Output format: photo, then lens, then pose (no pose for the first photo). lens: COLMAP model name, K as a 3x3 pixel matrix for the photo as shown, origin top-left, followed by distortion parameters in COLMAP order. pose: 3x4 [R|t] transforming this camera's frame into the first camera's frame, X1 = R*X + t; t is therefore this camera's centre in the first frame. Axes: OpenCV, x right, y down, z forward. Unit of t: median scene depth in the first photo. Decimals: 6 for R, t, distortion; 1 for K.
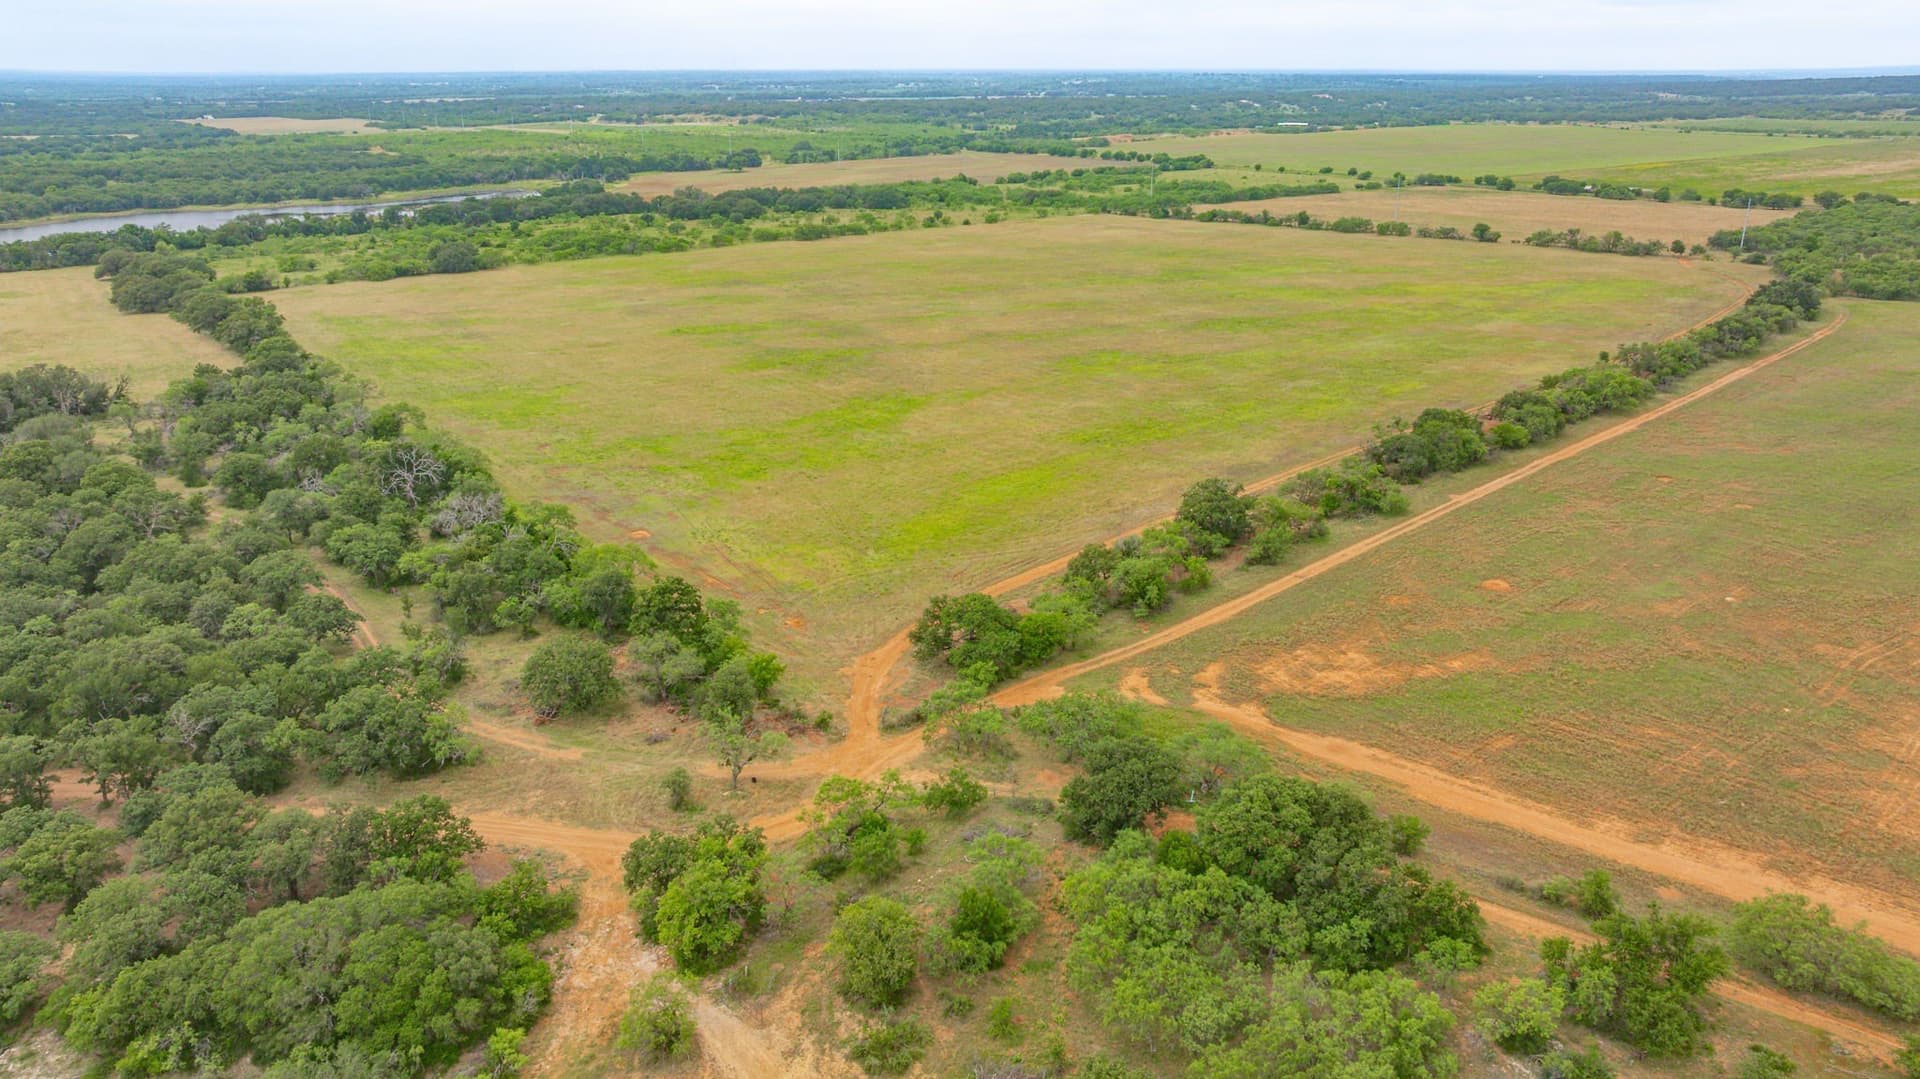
lens RADIAL K [[1330.7, 0, 958.0], [0, 1330.7, 543.9], [0, 0, 1]] dist [-0.032830, 0.019678]
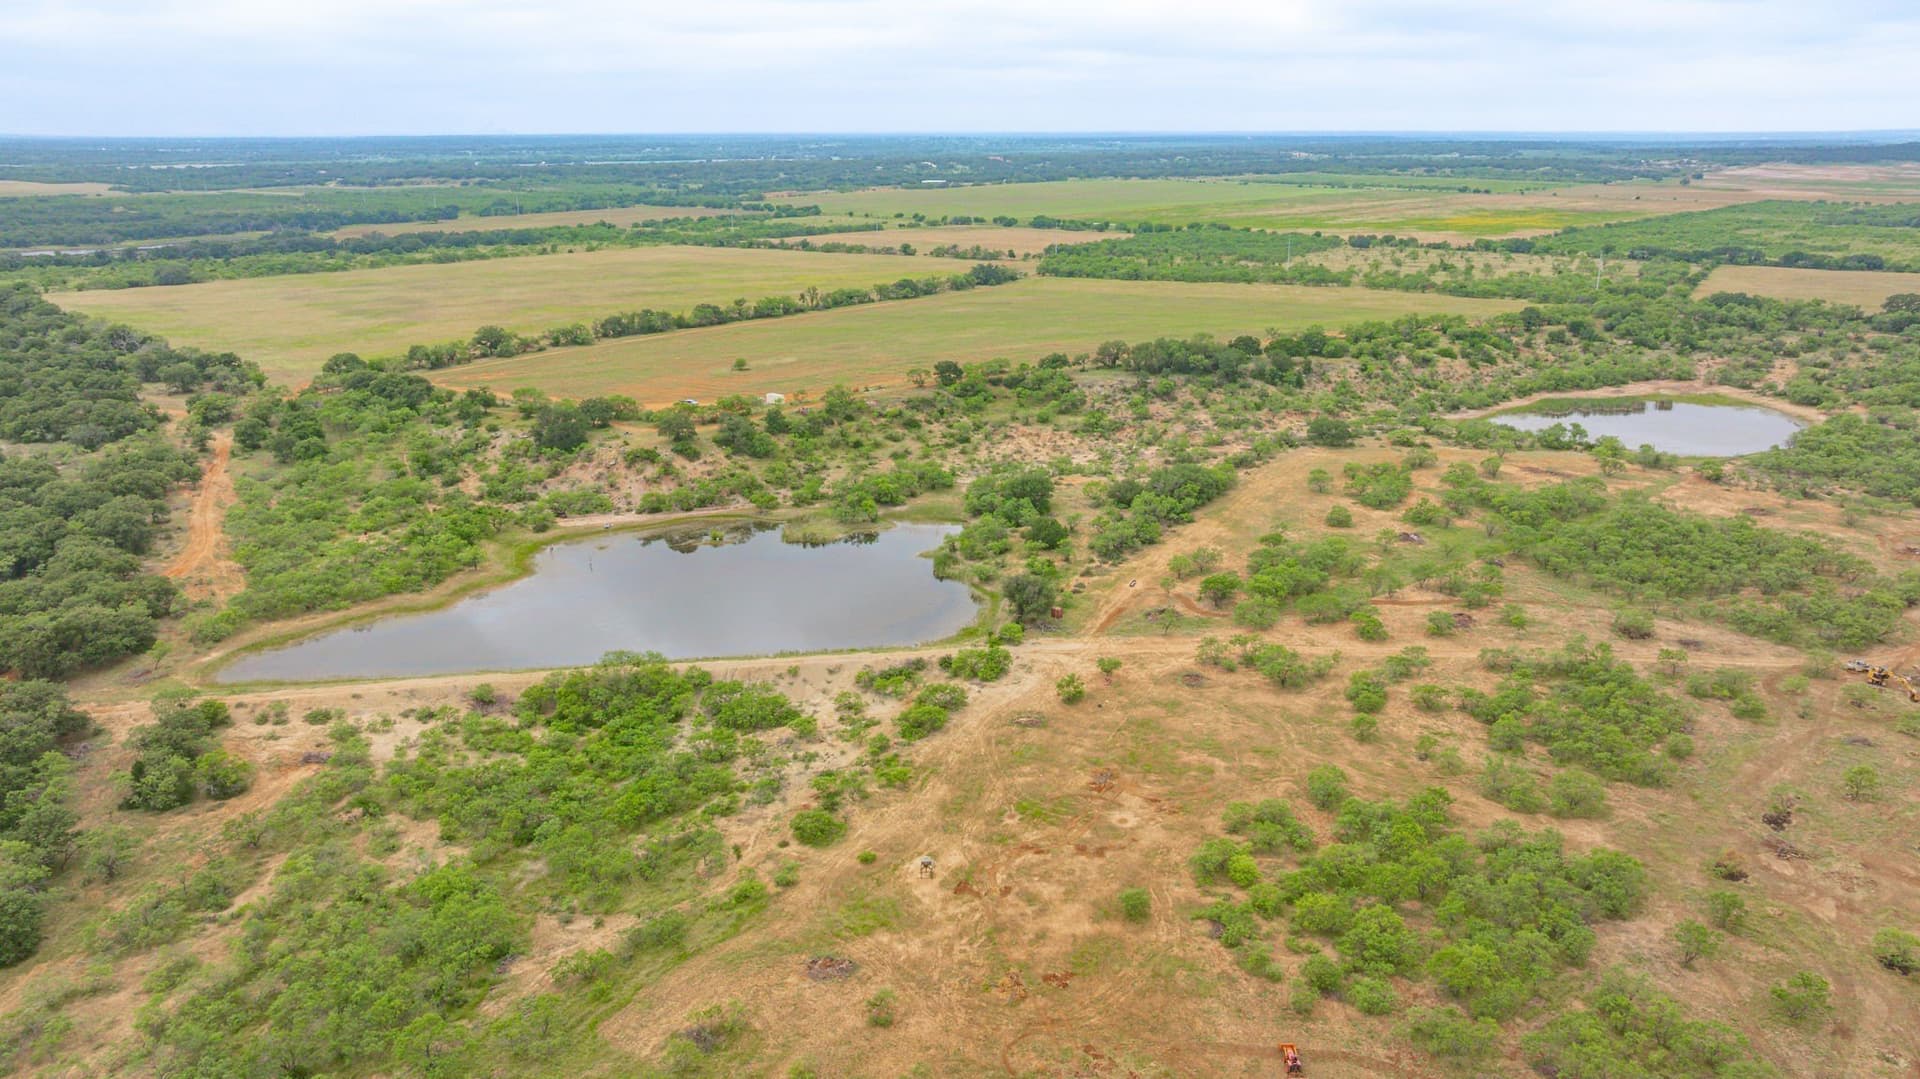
lens RADIAL K [[1330.7, 0, 971.1], [0, 1330.7, 537.4], [0, 0, 1]] dist [-0.032830, 0.019678]
pose [[0.987458, -0.045880, 0.151067, 0.128740], [0.052968, 0.997660, -0.043235, 0.091278], [-0.148730, 0.050694, 0.987578, -0.275754]]
